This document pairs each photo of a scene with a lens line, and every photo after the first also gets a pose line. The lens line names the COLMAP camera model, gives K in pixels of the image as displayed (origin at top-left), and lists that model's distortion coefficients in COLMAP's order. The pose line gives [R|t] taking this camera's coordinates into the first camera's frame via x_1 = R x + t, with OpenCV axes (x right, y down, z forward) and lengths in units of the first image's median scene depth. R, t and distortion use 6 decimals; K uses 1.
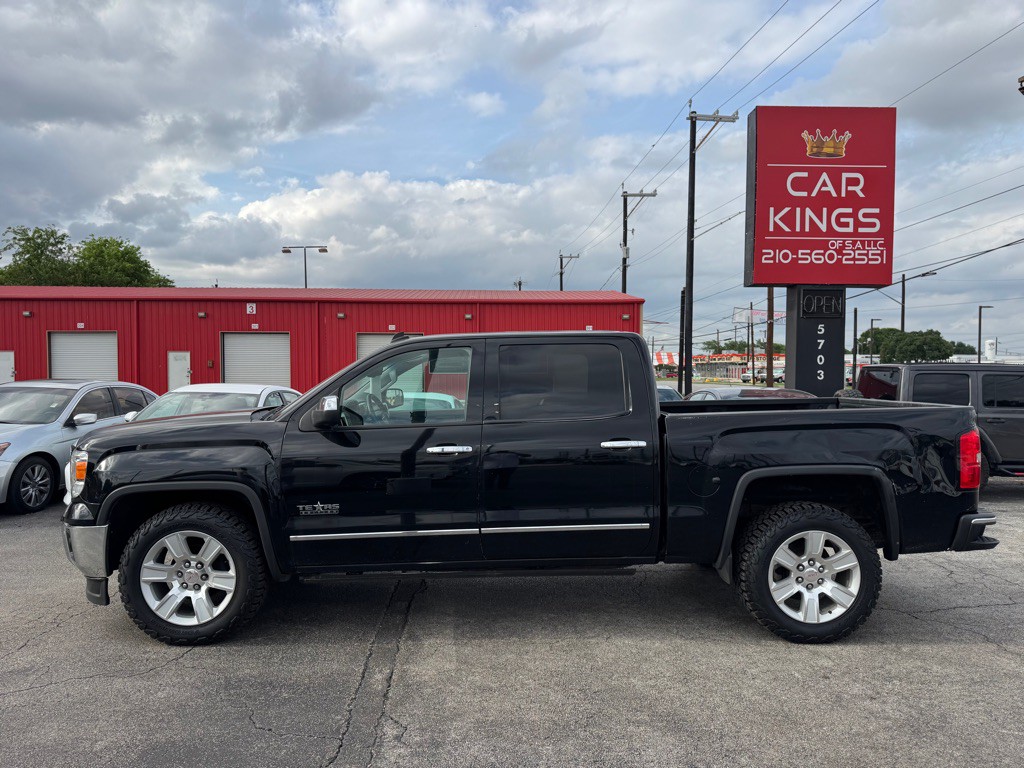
lens RADIAL K [[729.1, 0, 512.0], [0, 729.1, 384.0], [0, 0, 1]] dist [0.033347, -0.033325]
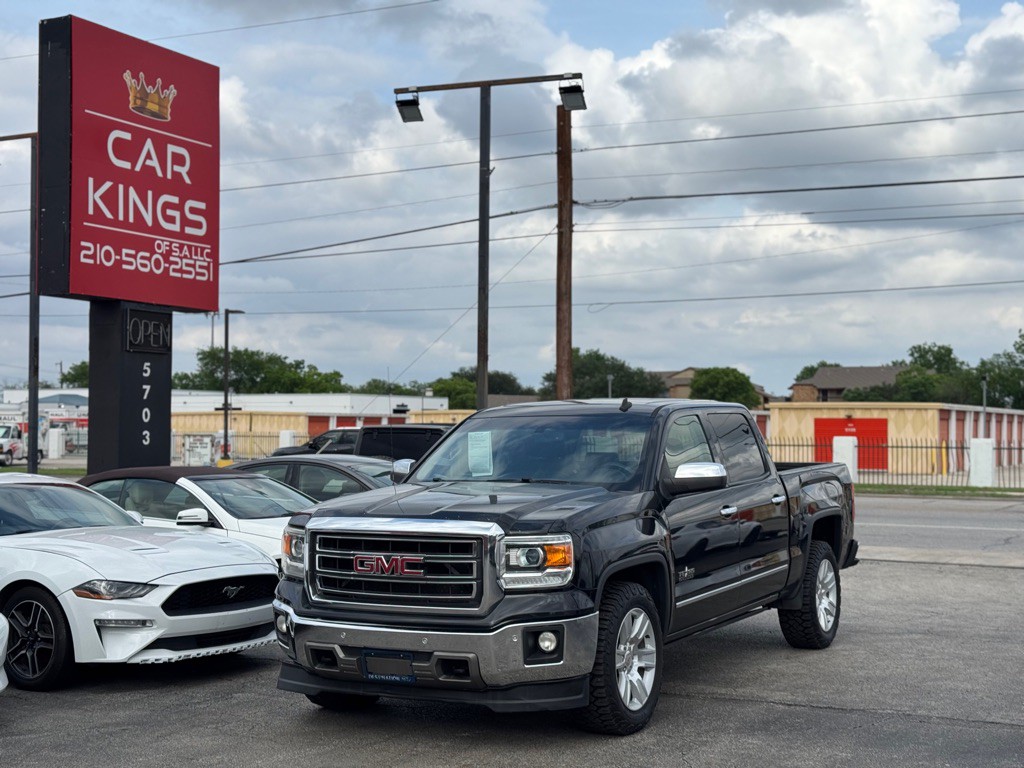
lens RADIAL K [[1447.6, 0, 512.0], [0, 1447.6, 384.0], [0, 0, 1]] dist [0.162452, -0.167046]
pose [[0.488069, 0.026894, 0.872391, -0.584527], [0.013622, 0.999169, -0.038423, -0.005661], [-0.872699, 0.030637, 0.487297, 0.056081]]
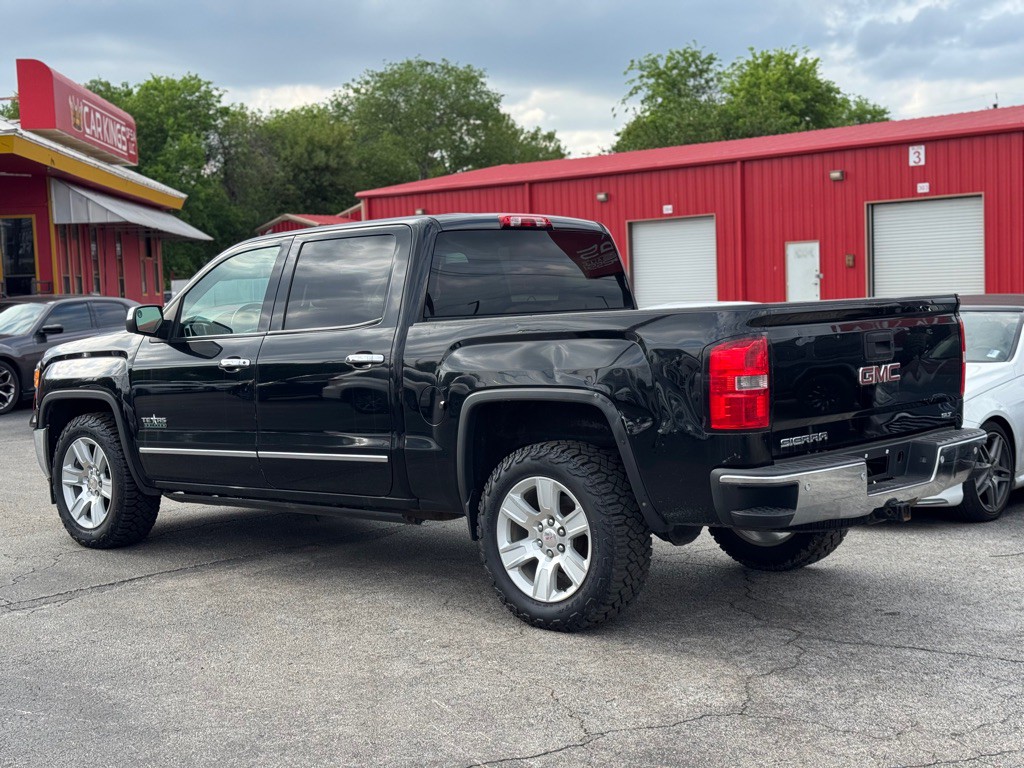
lens RADIAL K [[1447.6, 0, 512.0], [0, 1447.6, 384.0], [0, 0, 1]] dist [0.162452, -0.167046]
pose [[0.718037, 0.019475, -0.695732, 0.385095], [0.022698, 0.998422, 0.051373, 0.008439], [0.695635, -0.052680, 0.716462, -0.016775]]
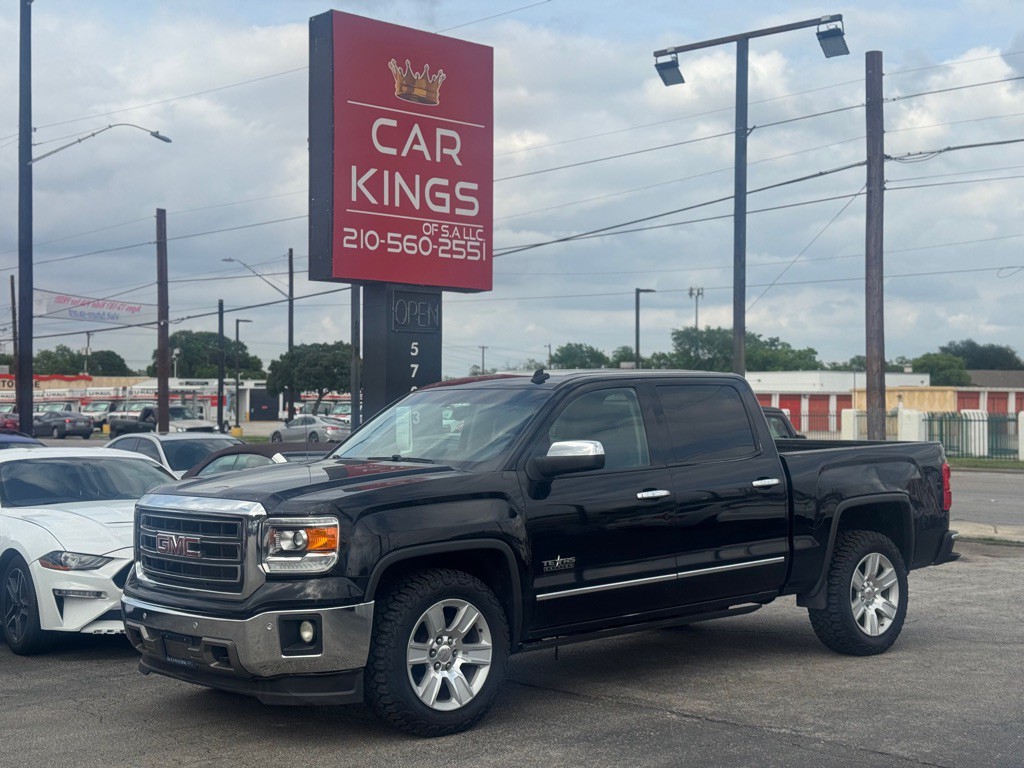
lens RADIAL K [[1447.6, 0, 512.0], [0, 1447.6, 384.0], [0, 0, 1]] dist [0.162452, -0.167046]
pose [[0.756630, 0.008220, 0.653792, -0.405881], [0.013795, 0.999498, -0.028531, -0.001209], [-0.653698, 0.030606, 0.756137, -0.095799]]
